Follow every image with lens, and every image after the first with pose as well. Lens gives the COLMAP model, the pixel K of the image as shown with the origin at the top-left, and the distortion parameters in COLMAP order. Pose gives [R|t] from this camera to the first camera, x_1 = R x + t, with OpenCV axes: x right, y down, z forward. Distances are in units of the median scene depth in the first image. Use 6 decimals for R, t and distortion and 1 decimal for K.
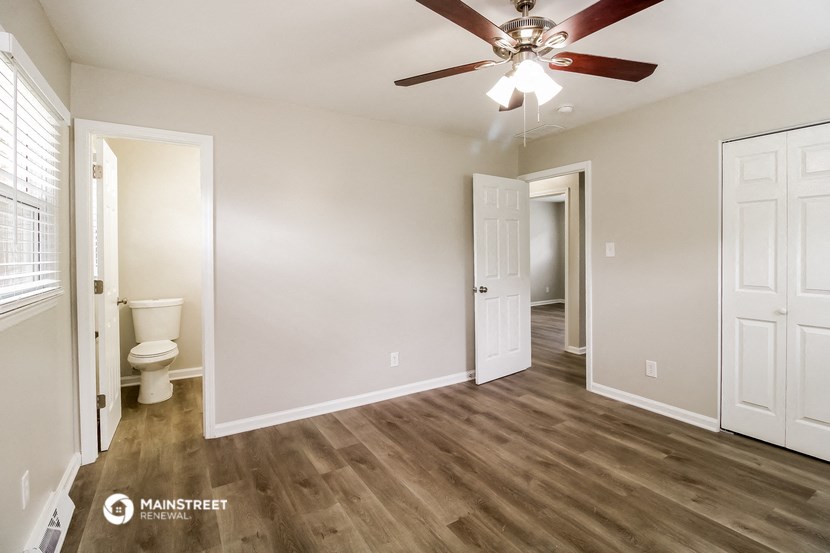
lens RADIAL K [[394.4, 0, 414.6], [0, 394.4, 250.8], [0, 0, 1]] dist [0.001083, -0.015874]
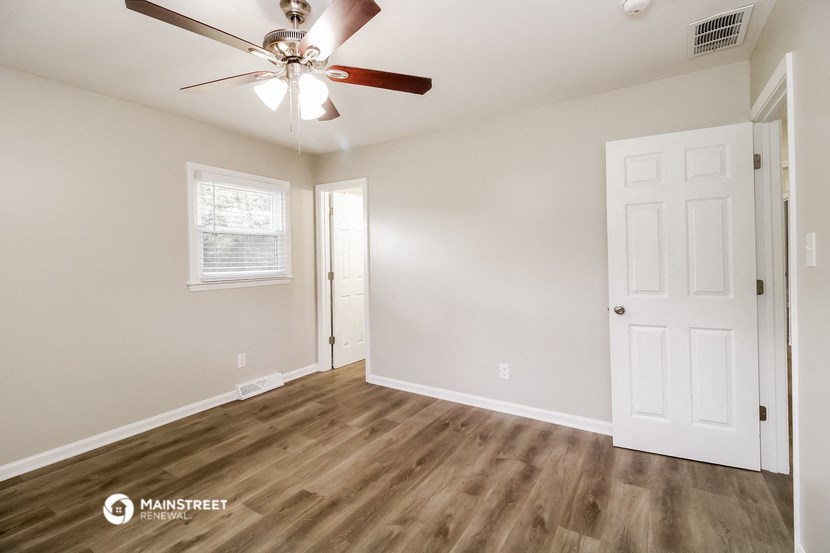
lens RADIAL K [[380.7, 0, 414.8], [0, 380.7, 250.1], [0, 0, 1]] dist [0.019176, -0.014310]
pose [[0.434441, -0.014106, -0.900590, 0.834290], [0.007965, 0.999898, -0.011820, 0.001608], [0.900665, -0.002038, 0.434510, 0.530874]]
